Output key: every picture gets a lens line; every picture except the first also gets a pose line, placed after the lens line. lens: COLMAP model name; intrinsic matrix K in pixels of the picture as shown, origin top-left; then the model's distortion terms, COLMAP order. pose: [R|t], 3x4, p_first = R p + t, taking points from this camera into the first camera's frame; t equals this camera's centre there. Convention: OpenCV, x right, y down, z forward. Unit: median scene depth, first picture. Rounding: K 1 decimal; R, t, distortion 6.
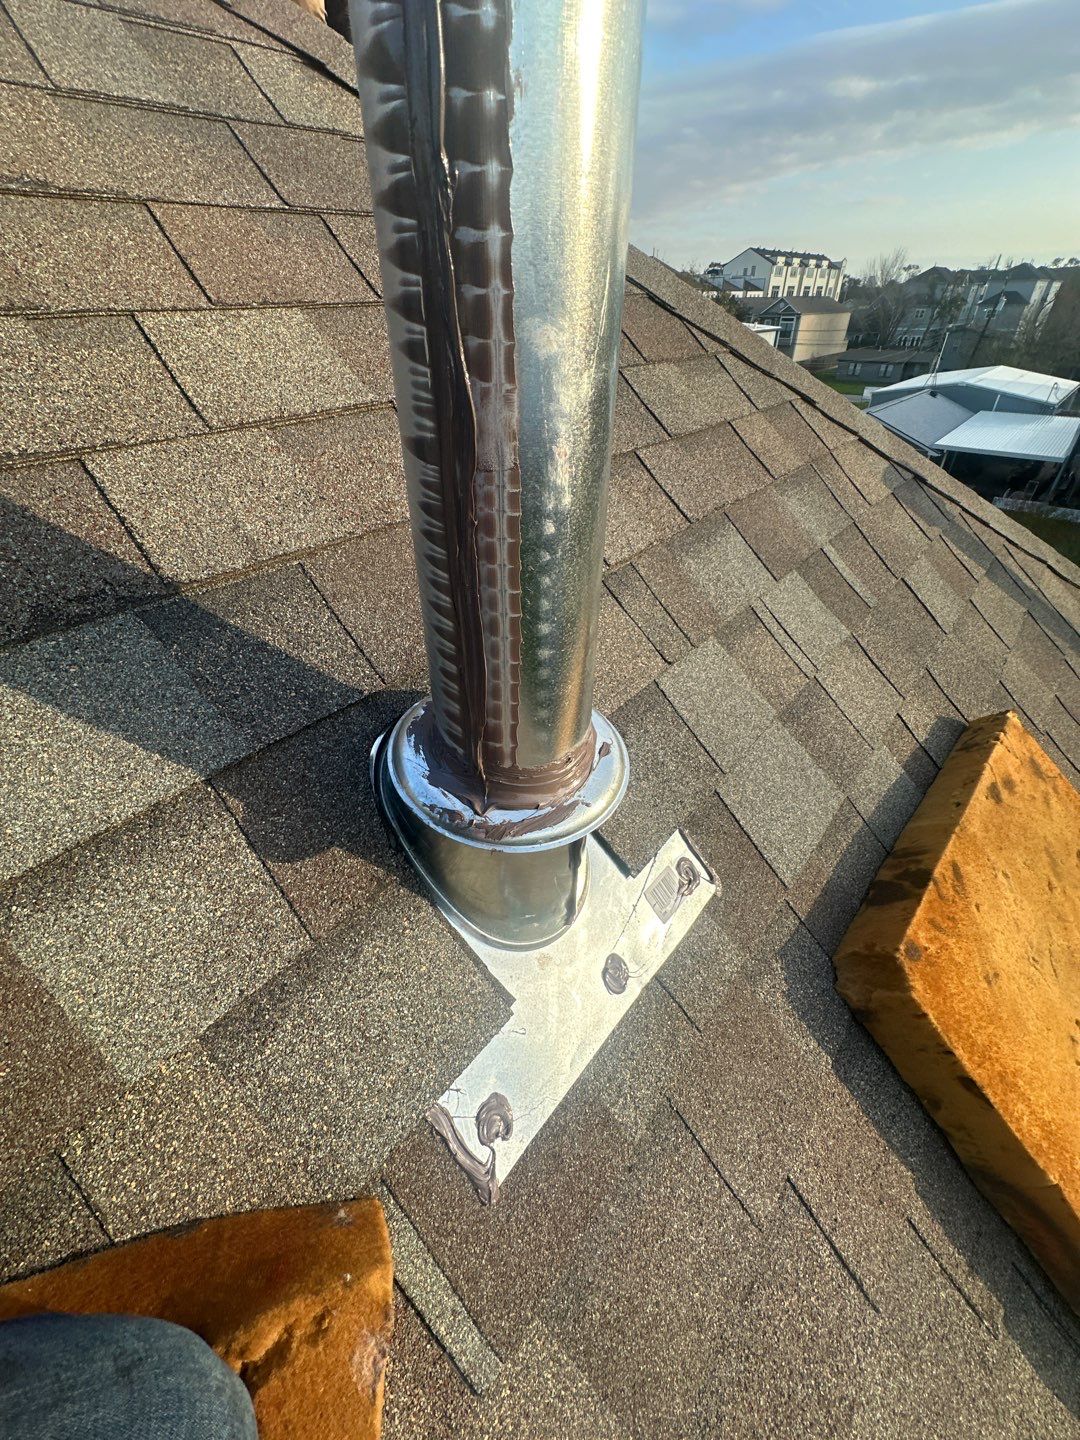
lens RADIAL K [[574.1, 0, 540.8], [0, 574.1, 717.2], [0, 0, 1]] dist [-0.002617, -0.000258]
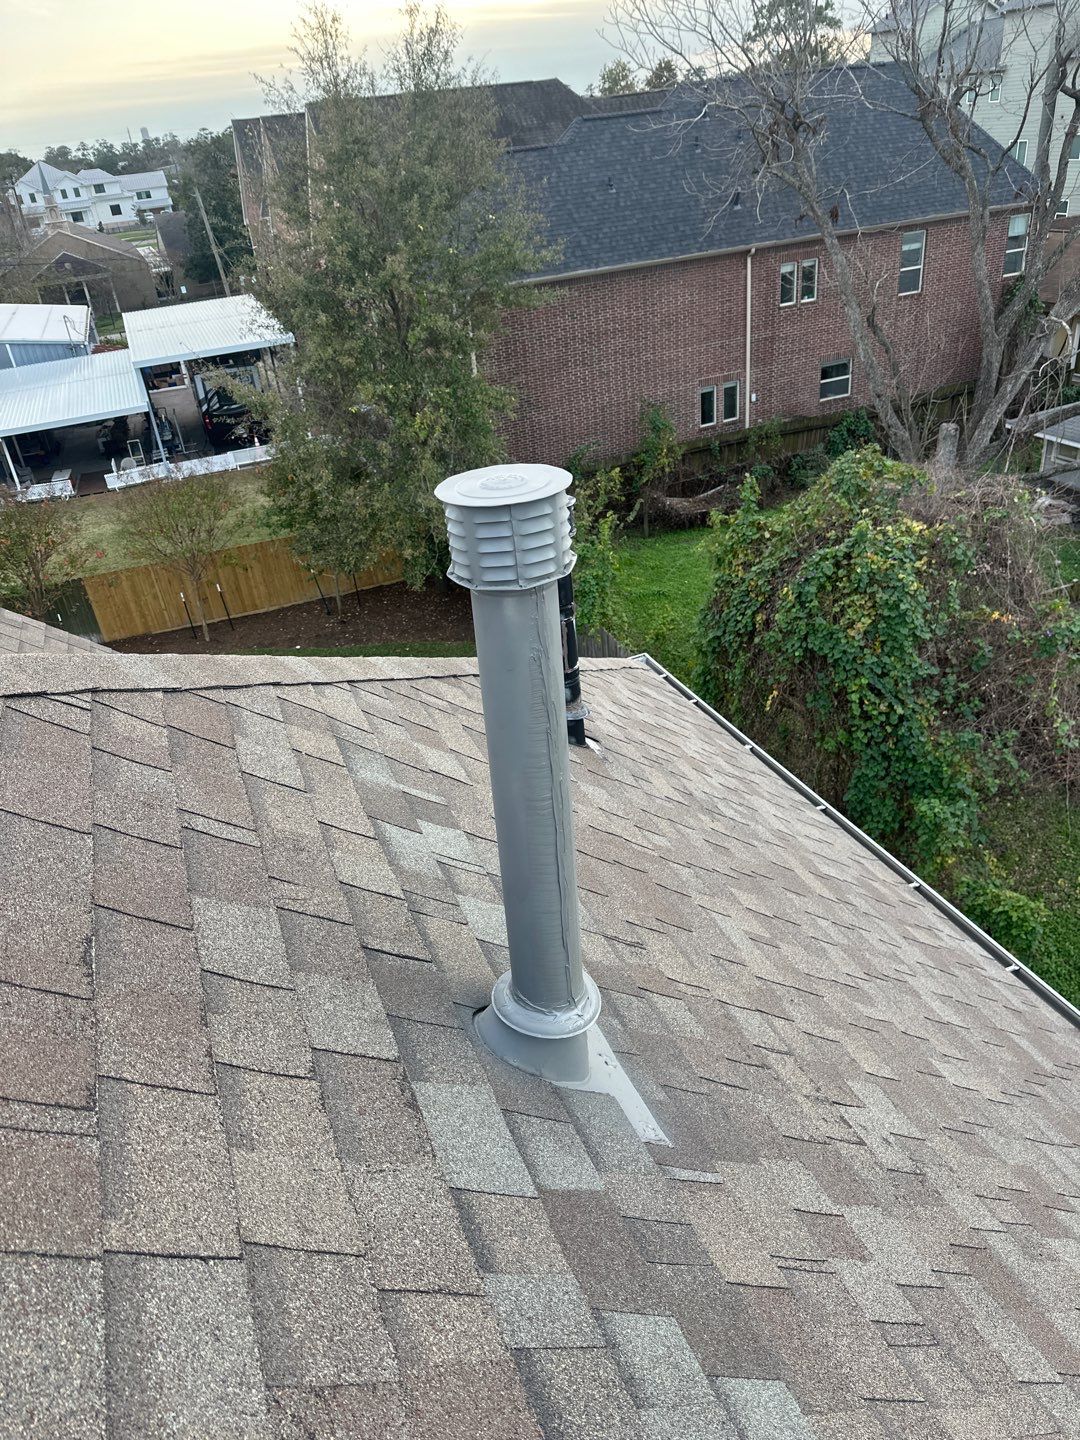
lens RADIAL K [[1000.4, 0, 531.6], [0, 1000.4, 729.1], [0, 0, 1]] dist [0.123318, -0.224901]
pose [[0.462482, -0.480006, 0.745456, -1.773683], [0.591051, 0.793617, 0.144328, -0.968188], [-0.660885, 0.373853, 0.650741, -1.311368]]
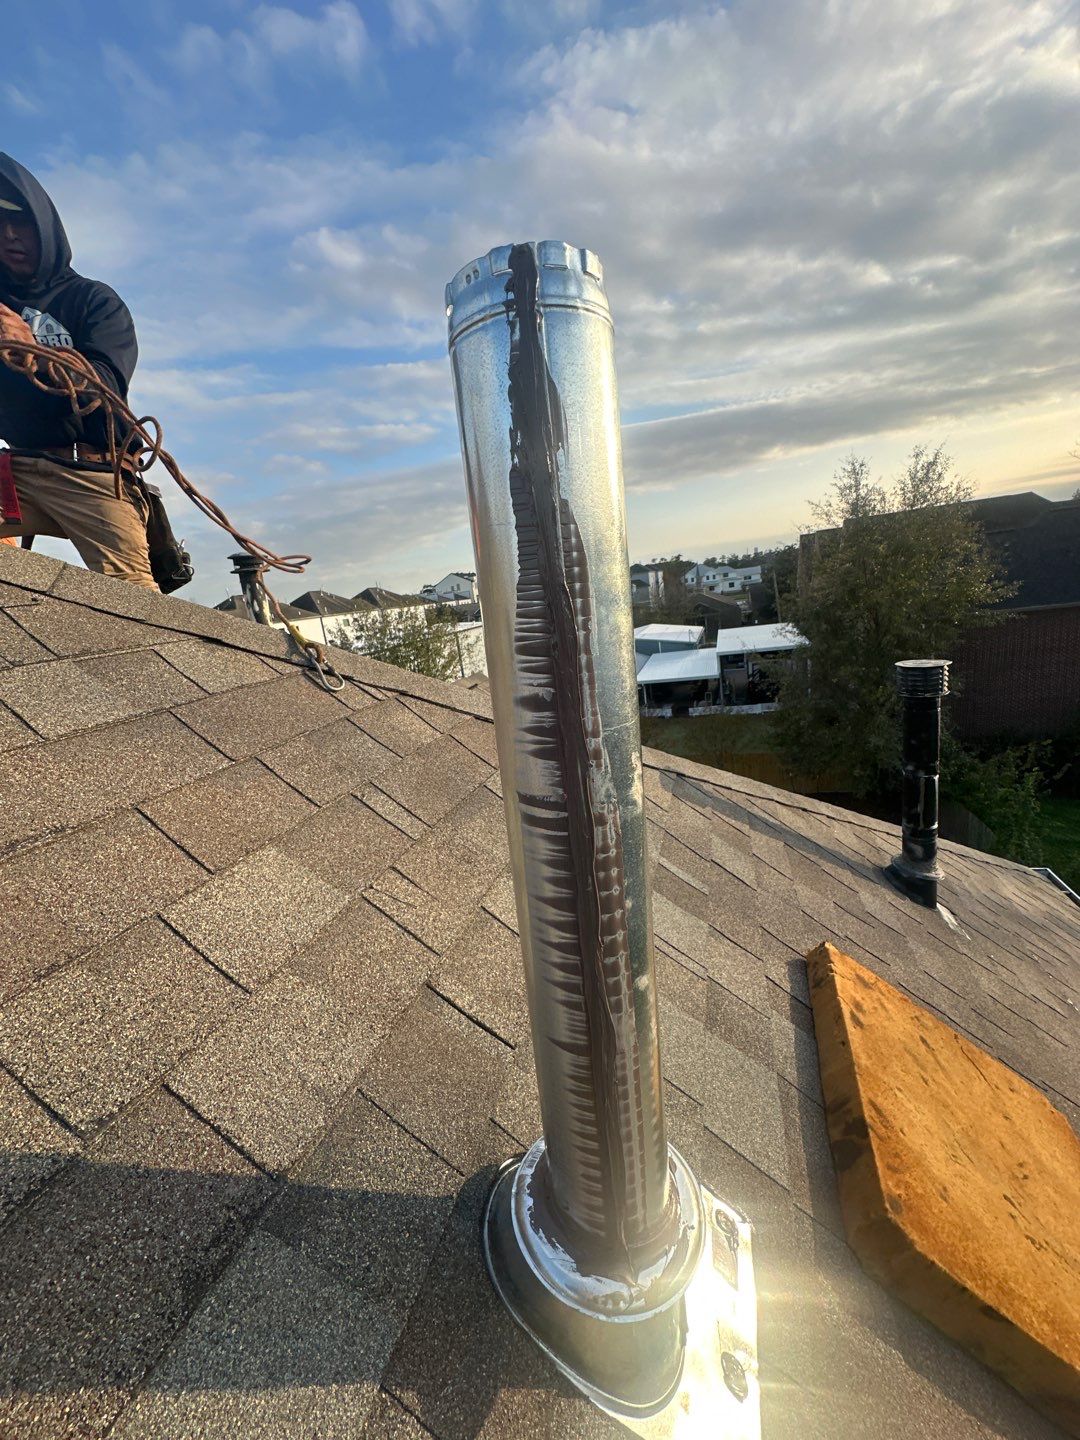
lens RADIAL K [[572.6, 0, 540.0], [0, 572.6, 720.0], [0, 0, 1]] dist [-0.002686, 0.000683]
pose [[0.906706, -0.190962, 0.376057, -0.334362], [0.333461, 0.870512, -0.361957, -0.331996], [-0.258242, 0.453589, 0.852976, -0.361723]]
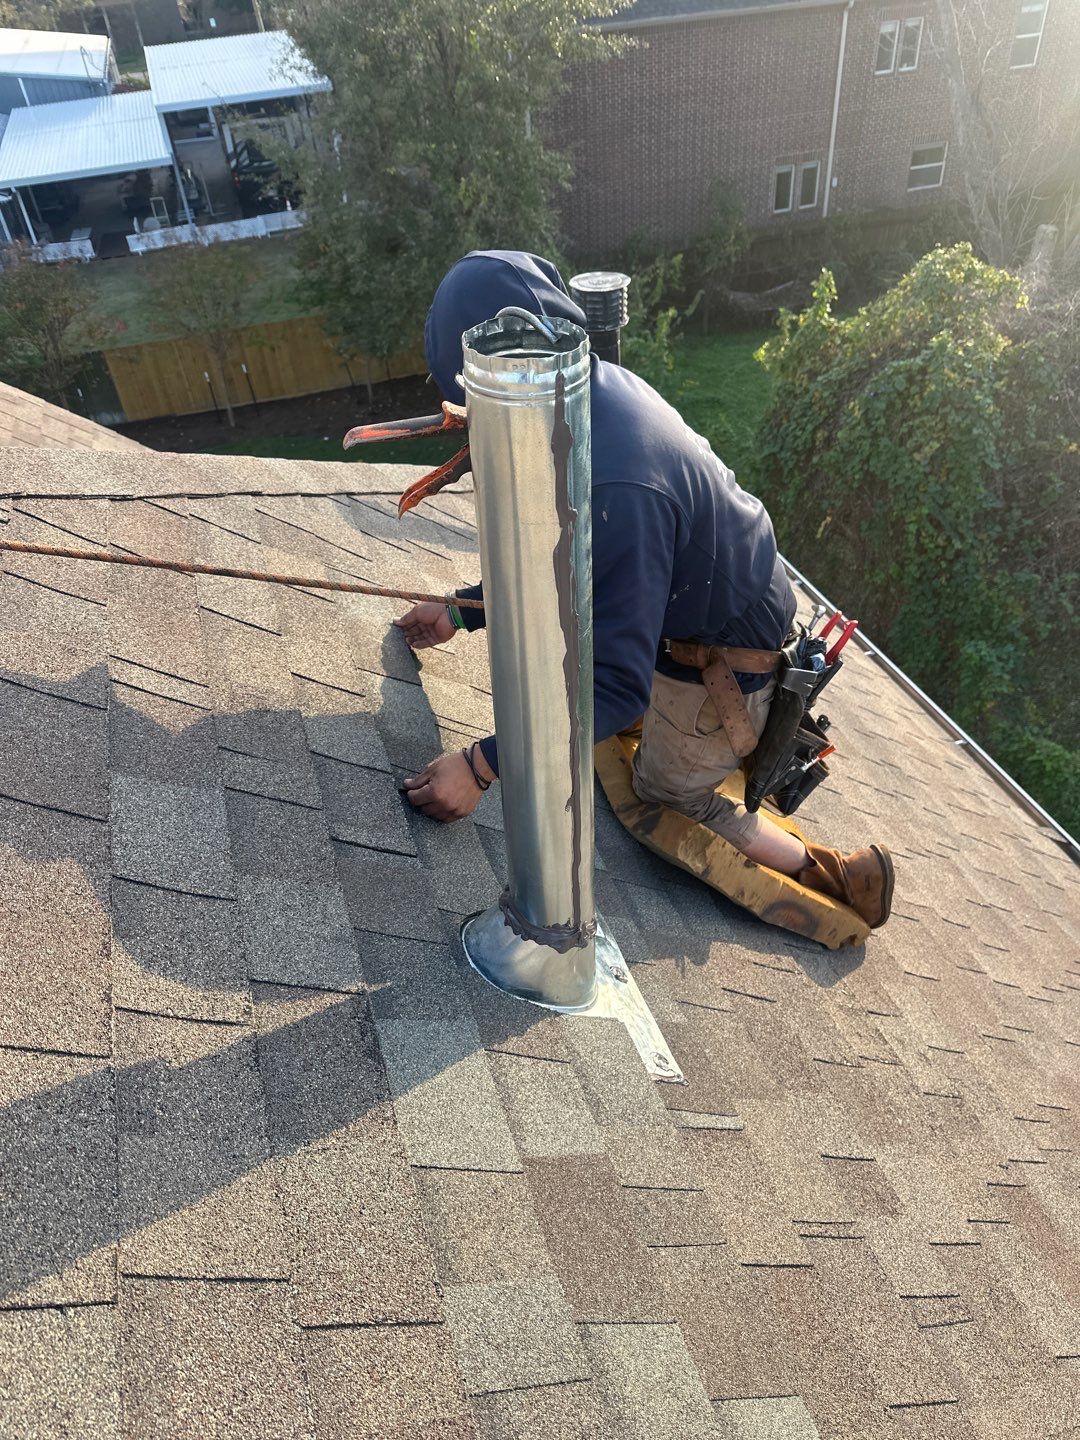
lens RADIAL K [[1022.6, 0, 546.7], [0, 1022.6, 729.3], [0, 0, 1]] dist [-0.001197, -0.008125]
pose [[0.504302, -0.580613, 0.639193, -1.288054], [0.548430, 0.787110, 0.282280, -0.944184], [-0.667011, 0.208198, 0.715367, -0.997907]]
